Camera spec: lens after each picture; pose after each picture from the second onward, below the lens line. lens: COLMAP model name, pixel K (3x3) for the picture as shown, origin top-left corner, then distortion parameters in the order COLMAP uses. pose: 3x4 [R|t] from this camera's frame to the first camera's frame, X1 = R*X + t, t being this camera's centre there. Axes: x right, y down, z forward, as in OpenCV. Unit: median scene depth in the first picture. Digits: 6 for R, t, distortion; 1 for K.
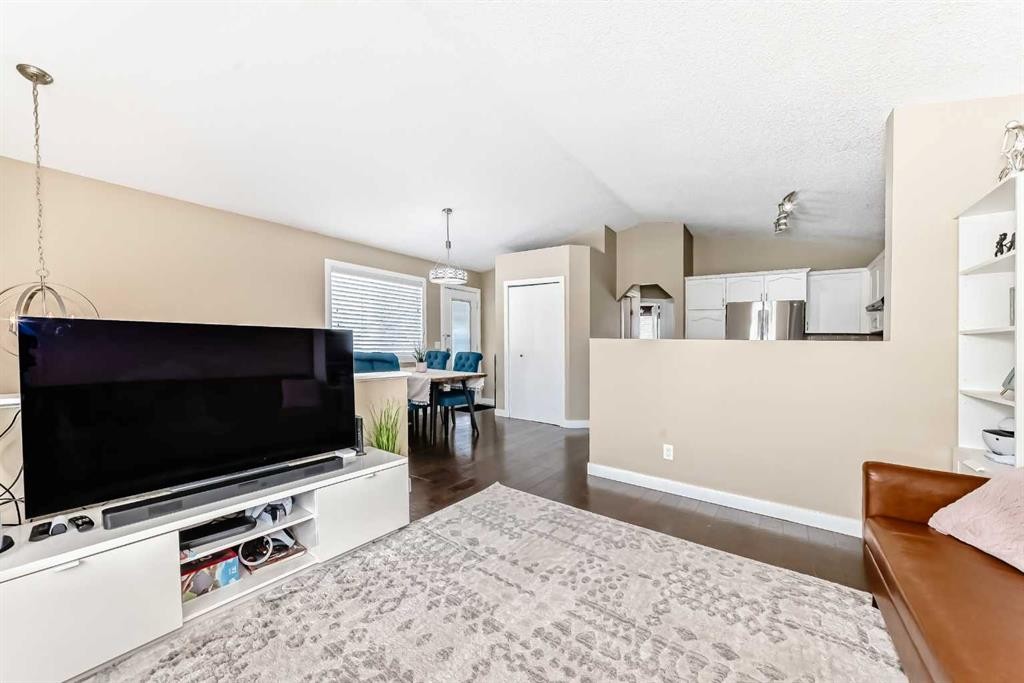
lens RADIAL K [[364.3, 0, 513.9], [0, 364.3, 341.0], [0, 0, 1]] dist [-0.028379, 0.009973]
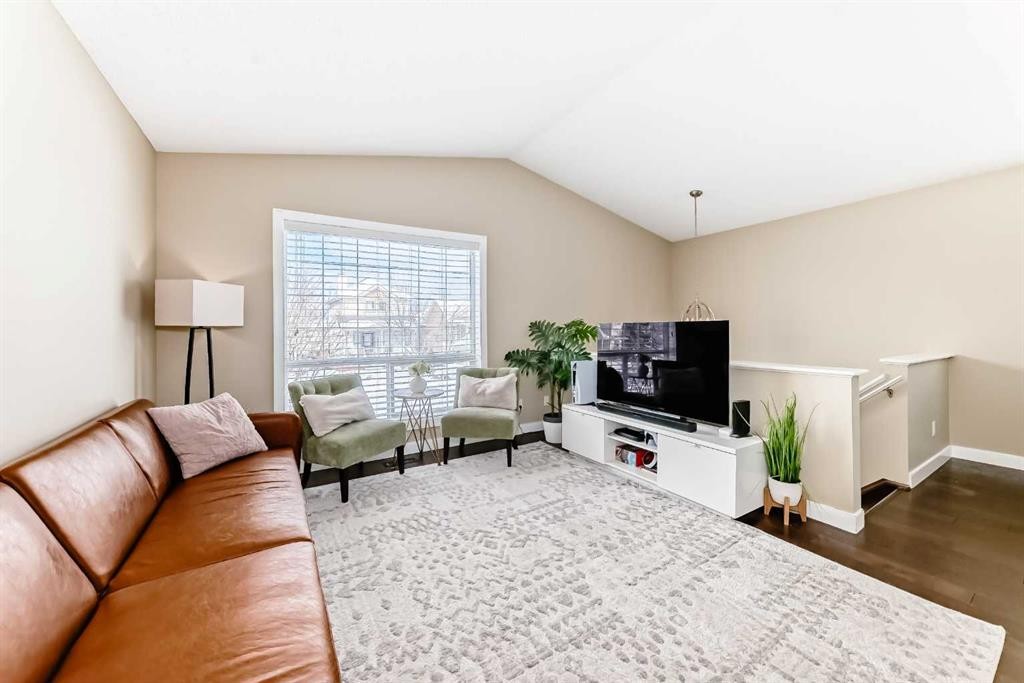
lens RADIAL K [[364.3, 0, 513.9], [0, 364.3, 341.0], [0, 0, 1]] dist [-0.028379, 0.009973]
pose [[-0.356942, 0.006210, -0.934106, 1.005263], [0.003166, 0.999980, 0.005438, 0.033235], [0.934121, -0.001016, -0.356954, 0.986130]]
